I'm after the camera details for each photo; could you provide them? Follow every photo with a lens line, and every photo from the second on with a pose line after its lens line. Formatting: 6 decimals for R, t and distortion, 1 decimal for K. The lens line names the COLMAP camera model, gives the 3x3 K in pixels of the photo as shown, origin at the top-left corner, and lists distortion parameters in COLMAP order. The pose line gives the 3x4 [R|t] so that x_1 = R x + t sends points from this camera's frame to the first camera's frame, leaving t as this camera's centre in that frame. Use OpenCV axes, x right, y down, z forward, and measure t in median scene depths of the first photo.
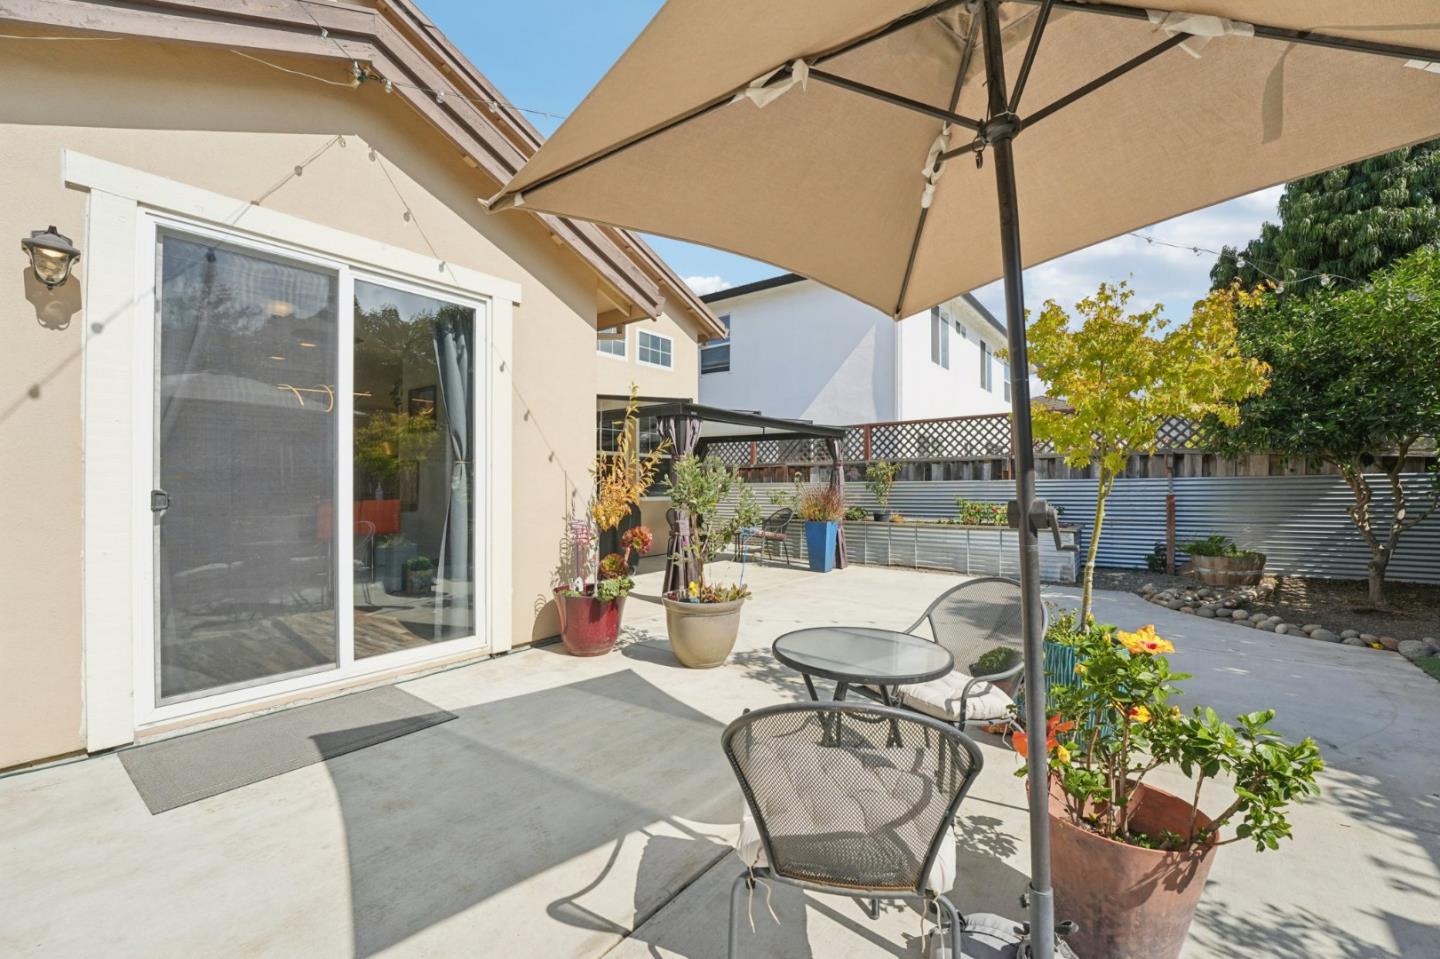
lens RADIAL K [[585.8, 0, 717.9], [0, 585.8, 483.8], [0, 0, 1]] dist [-0.030598, 0.003339]
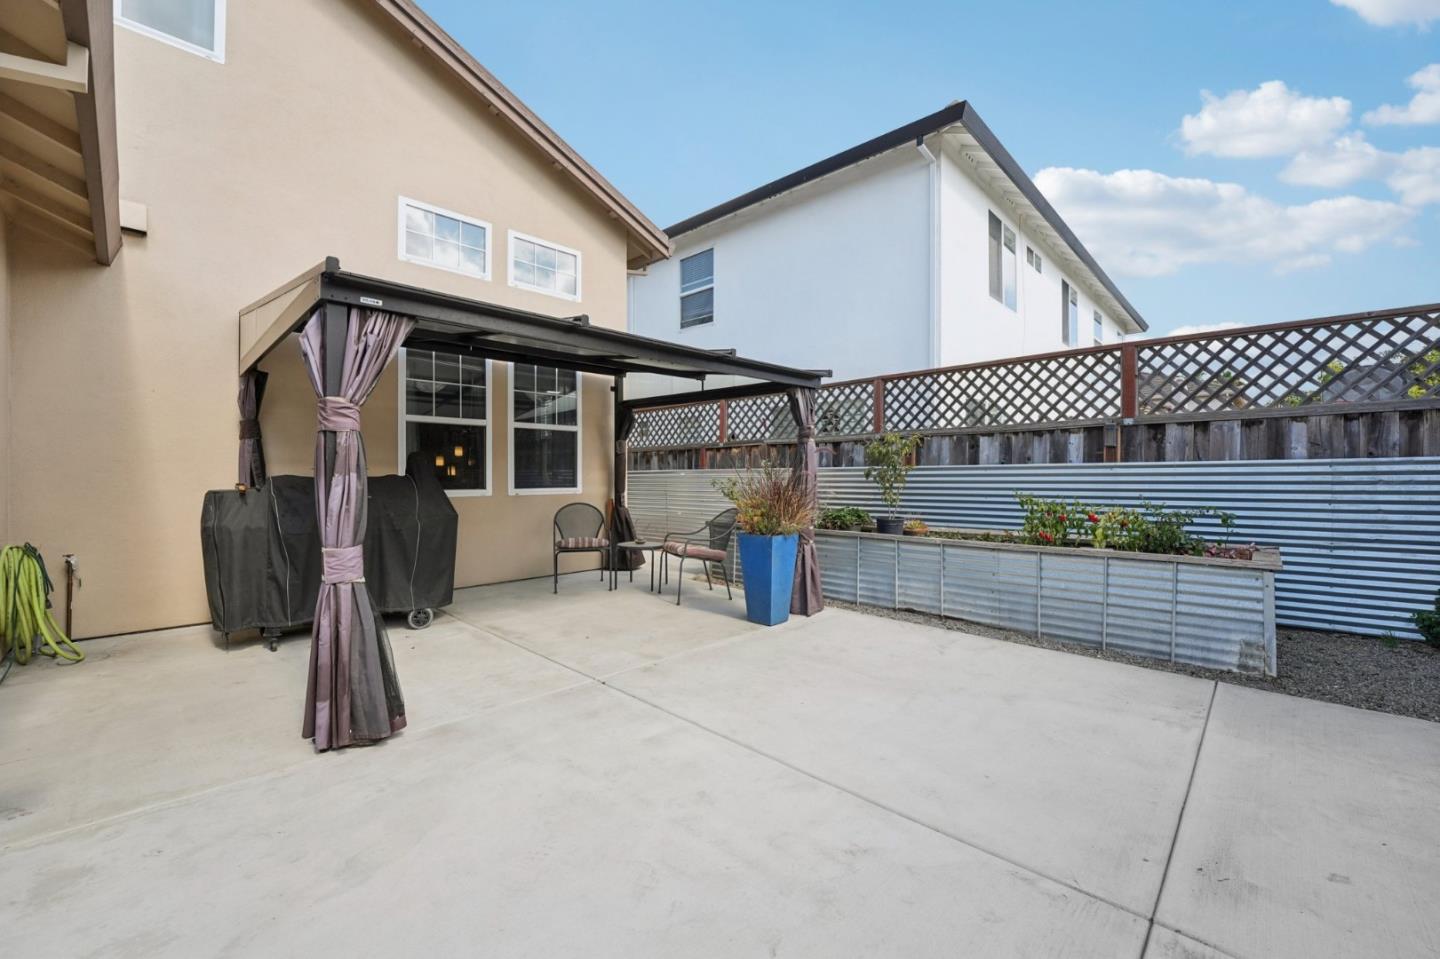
lens RADIAL K [[585.8, 0, 714.2], [0, 585.8, 482.1], [0, 0, 1]] dist [-0.030598, 0.003339]
pose [[0.993733, 0.002271, -0.111756, 0.168948], [-0.000353, 0.999852, 0.017183, 0.003294], [0.111779, -0.017036, 0.993587, 0.386757]]
